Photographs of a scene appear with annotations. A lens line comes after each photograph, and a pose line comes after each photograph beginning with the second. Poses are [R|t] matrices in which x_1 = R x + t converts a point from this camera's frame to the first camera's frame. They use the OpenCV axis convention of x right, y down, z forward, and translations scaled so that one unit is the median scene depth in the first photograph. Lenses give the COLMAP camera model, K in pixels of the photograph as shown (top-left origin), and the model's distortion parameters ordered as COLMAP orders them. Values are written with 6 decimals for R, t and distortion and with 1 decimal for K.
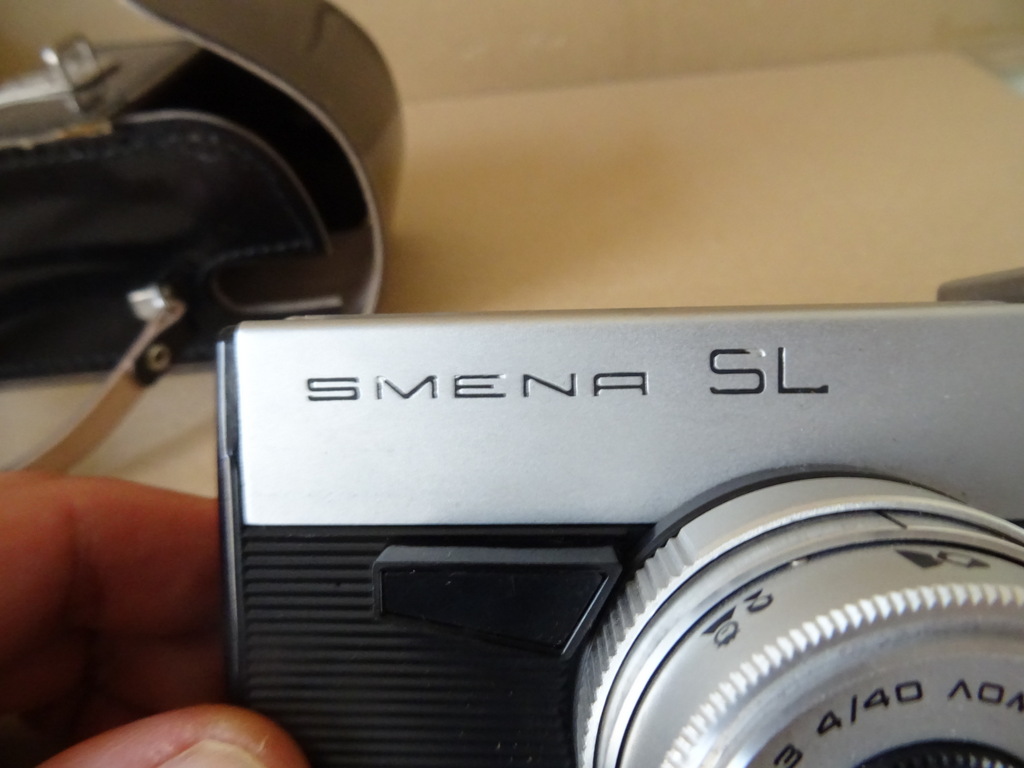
lens RADIAL K [[718.4, 0, 511.1], [0, 718.4, 384.5], [0, 0, 1]] dist [-0.004242, -0.002886]
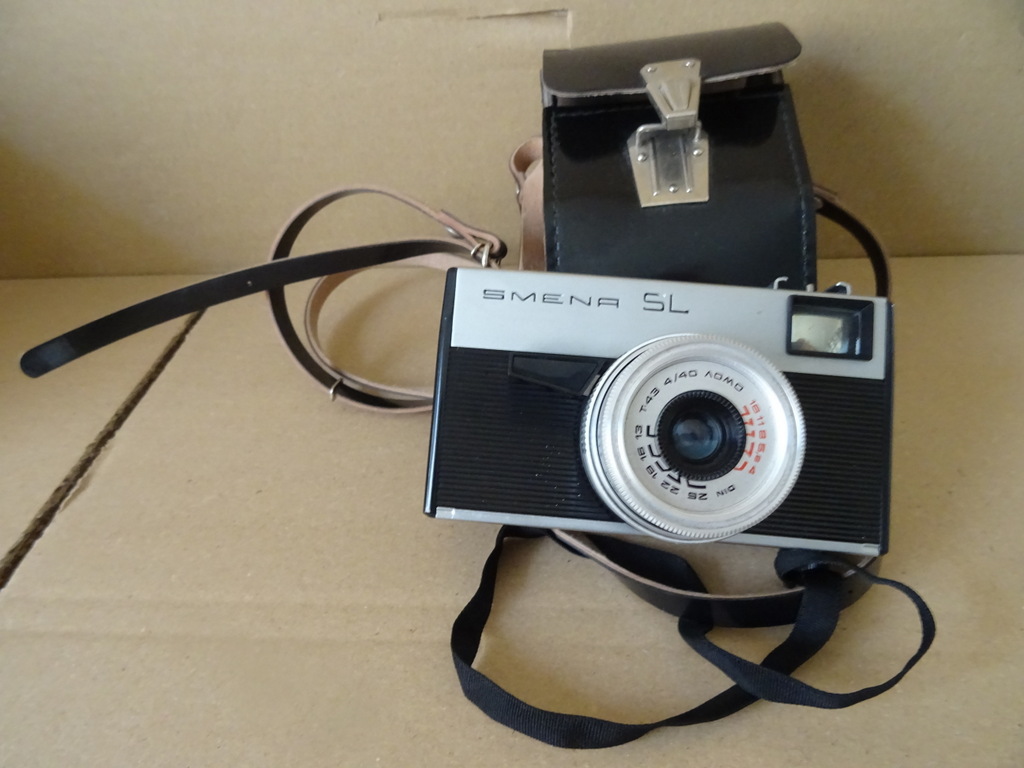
lens RADIAL K [[718.4, 0, 513.7], [0, 718.4, 384.7], [0, 0, 1]] dist [-0.004242, -0.002886]
pose [[0.994270, 0.103823, 0.025443, -0.218144], [-0.098086, 0.980731, -0.168958, 0.750382], [-0.042495, 0.165494, 0.985295, -1.450551]]
